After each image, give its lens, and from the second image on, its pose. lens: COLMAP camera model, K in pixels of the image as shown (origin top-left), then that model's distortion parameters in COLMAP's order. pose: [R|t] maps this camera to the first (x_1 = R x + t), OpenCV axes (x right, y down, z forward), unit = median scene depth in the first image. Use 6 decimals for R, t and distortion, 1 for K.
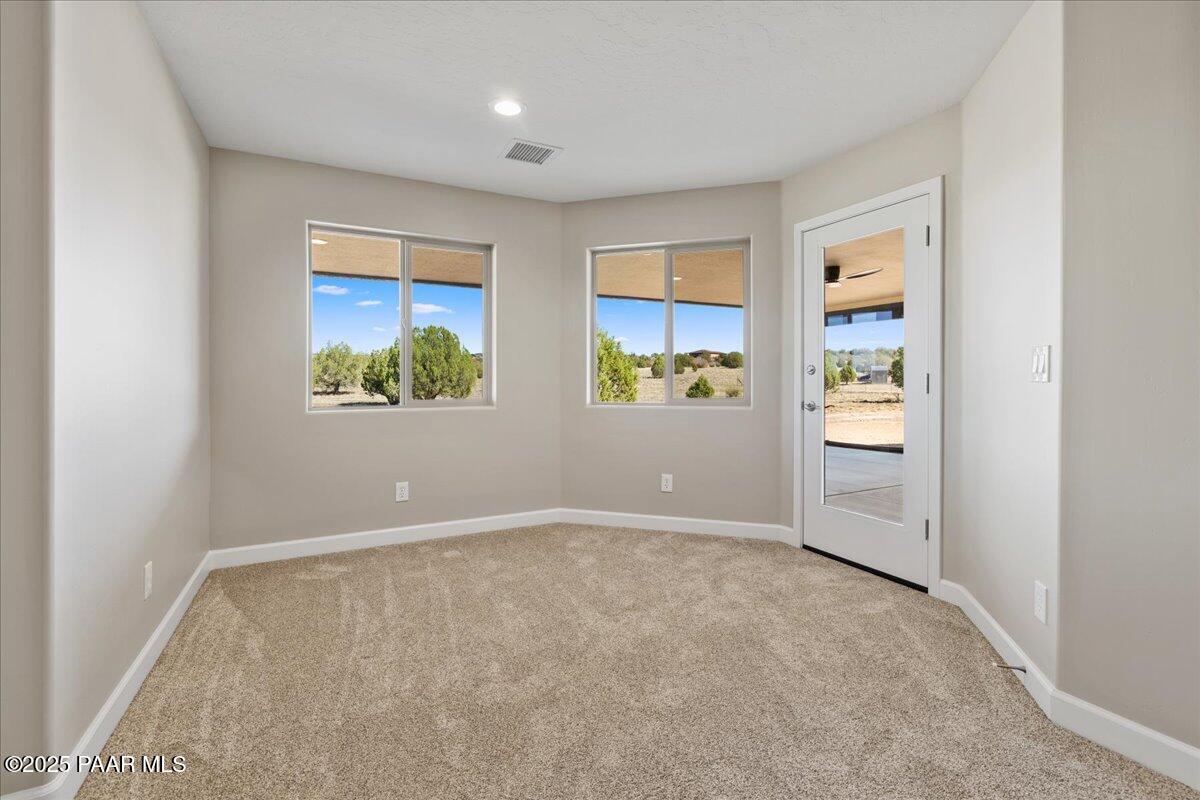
lens RADIAL K [[529.4, 0, 595.9], [0, 529.4, 377.4], [0, 0, 1]] dist [0.000021, -0.000453]
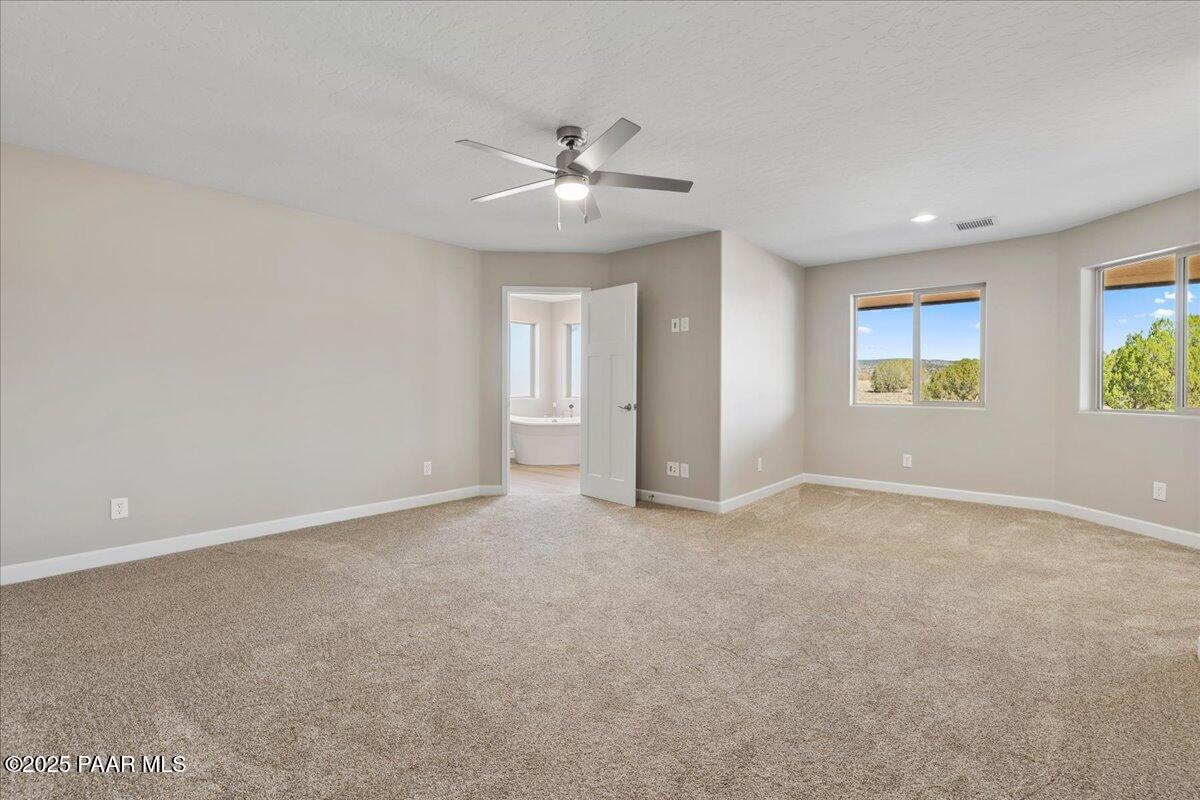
lens RADIAL K [[529.4, 0, 599.5], [0, 529.4, 387.4], [0, 0, 1]] dist [0.000021, -0.000453]
pose [[0.371322, 0.005003, -0.928490, 0.634497], [-0.000704, 0.999987, 0.005107, -0.001251], [0.928504, -0.001242, 0.371321, -0.336842]]
